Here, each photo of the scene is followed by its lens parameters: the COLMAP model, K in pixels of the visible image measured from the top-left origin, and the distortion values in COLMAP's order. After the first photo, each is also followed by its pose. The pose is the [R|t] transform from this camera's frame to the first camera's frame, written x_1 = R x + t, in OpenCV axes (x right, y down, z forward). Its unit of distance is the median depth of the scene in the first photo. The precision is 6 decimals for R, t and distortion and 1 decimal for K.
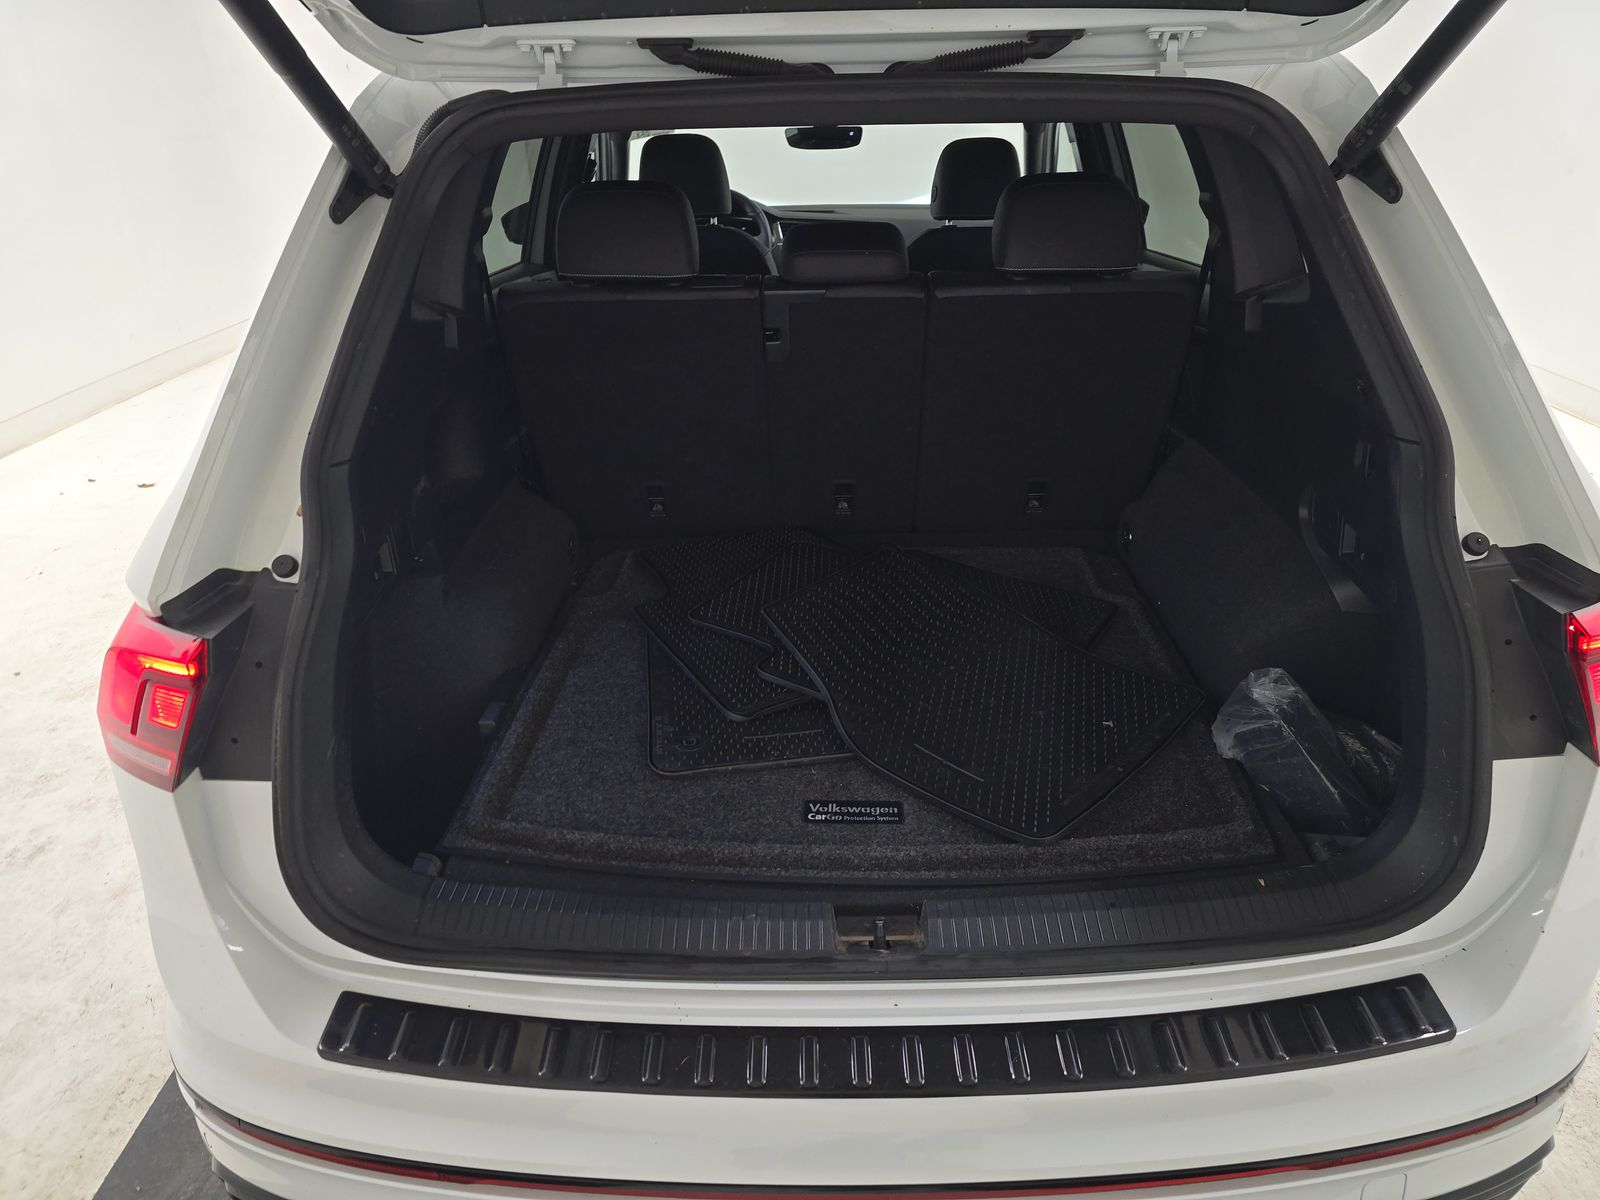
lens RADIAL K [[1076.1, 0, 806.5], [0, 1076.1, 607.7], [0, 0, 1]] dist [0.030552, -0.038109]
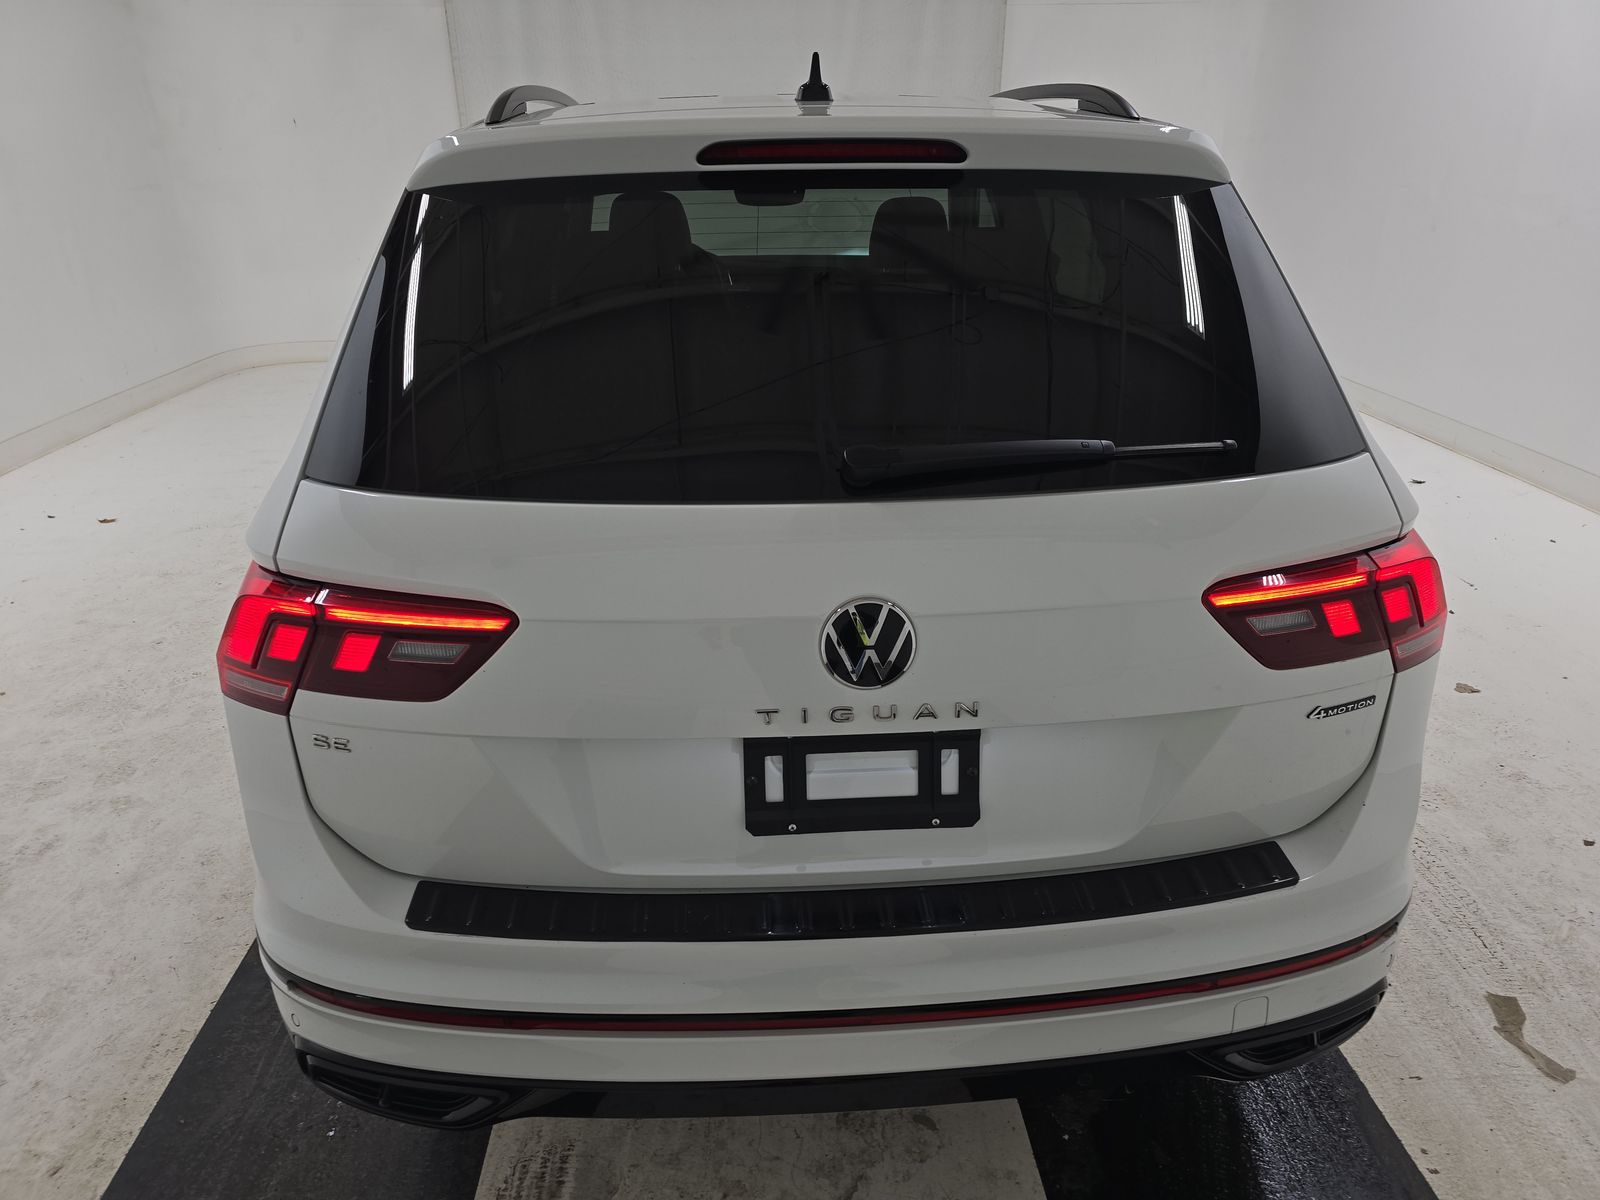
lens RADIAL K [[1076.1, 0, 806.5], [0, 1076.1, 607.7], [0, 0, 1]] dist [0.030552, -0.038109]
pose [[0.997828, -0.013934, 0.064387, -0.037170], [0.016815, 0.998872, -0.044412, 0.060330], [-0.063695, 0.045398, 0.996936, -0.145027]]
